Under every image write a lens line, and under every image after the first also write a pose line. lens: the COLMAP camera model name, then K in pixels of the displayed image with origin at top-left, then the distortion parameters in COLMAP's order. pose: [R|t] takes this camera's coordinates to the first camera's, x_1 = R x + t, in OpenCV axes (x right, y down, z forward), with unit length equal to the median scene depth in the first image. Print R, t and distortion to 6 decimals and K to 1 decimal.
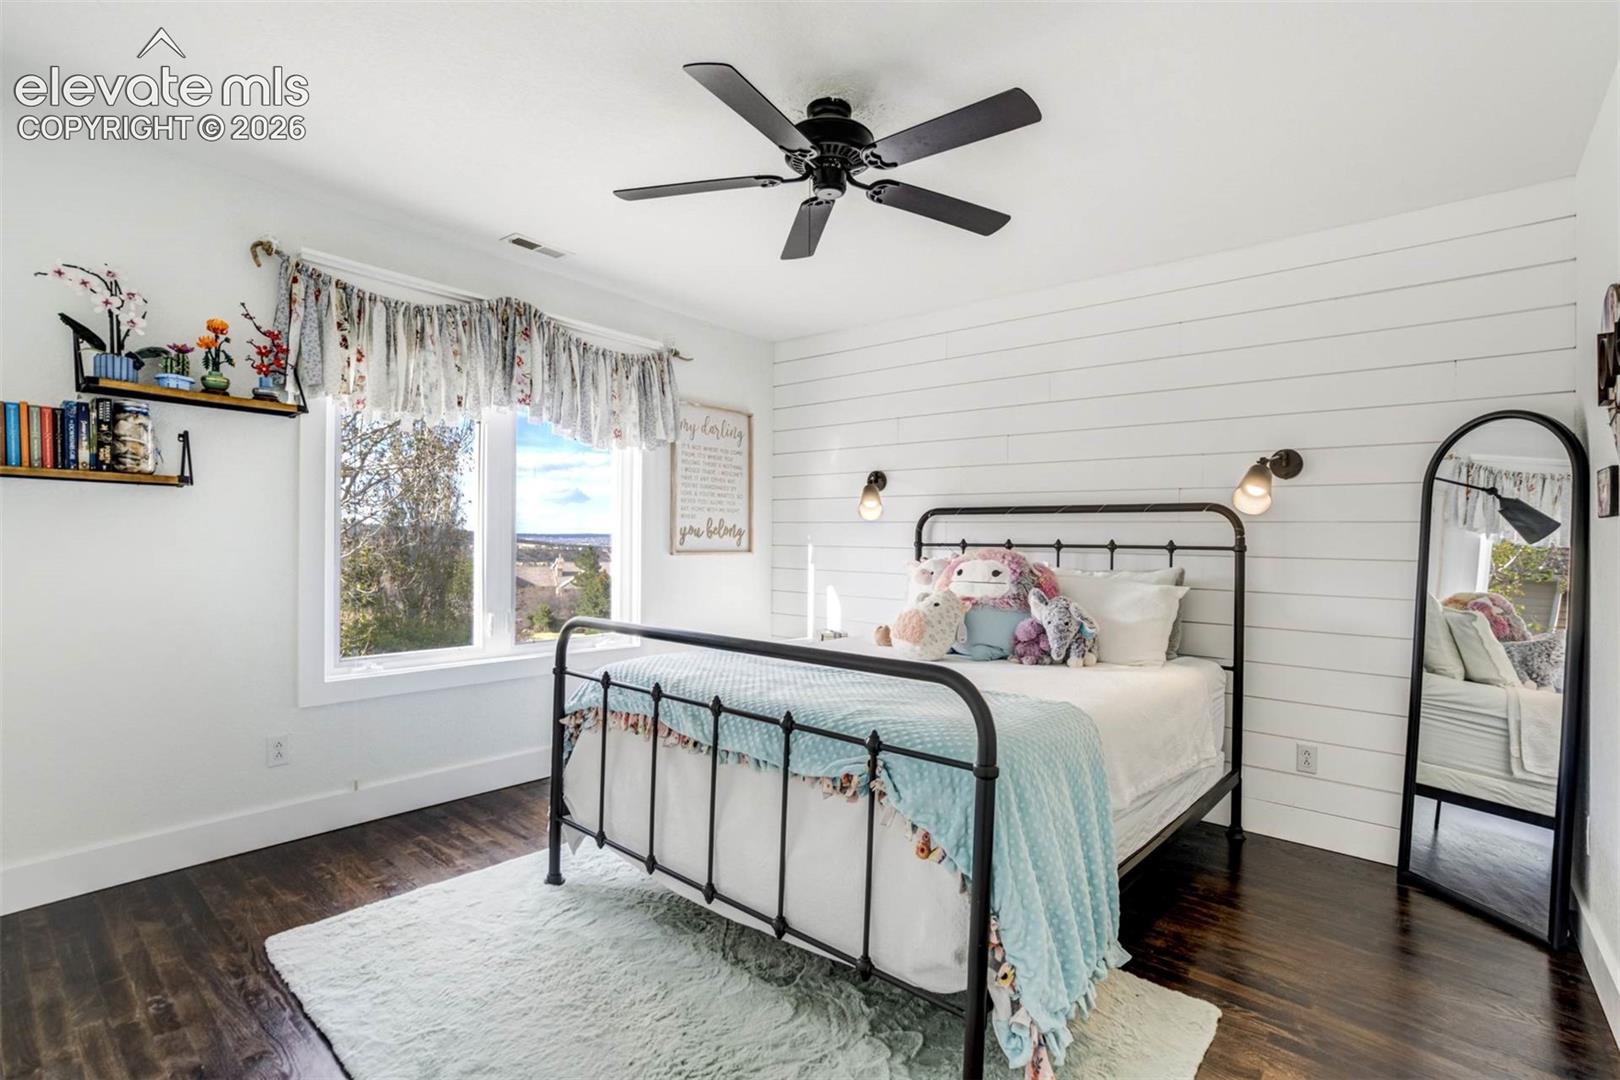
lens RADIAL K [[758.9, 0, 830.5], [0, 758.9, 540.3], [0, 0, 1]] dist [-0.018457, 0.000418]
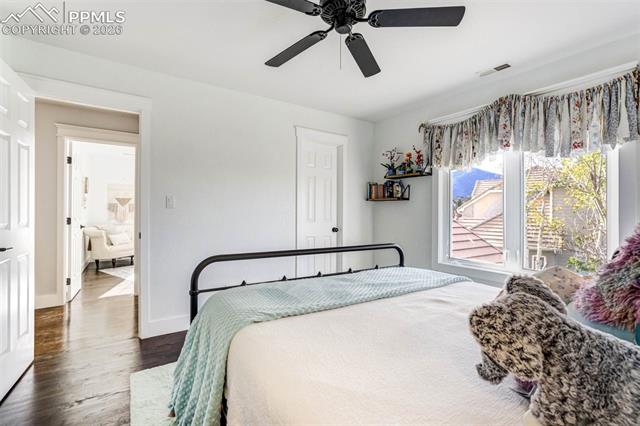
lens RADIAL K [[299.8, 0, 328.1], [0, 299.8, 213.1], [0, 0, 1]] dist [-0.018457, 0.000418]
pose [[-0.300399, -0.003313, -0.953808, 0.625376], [-0.003355, 0.999991, -0.002416, -0.003172], [0.953808, 0.002474, -0.300407, 1.022839]]
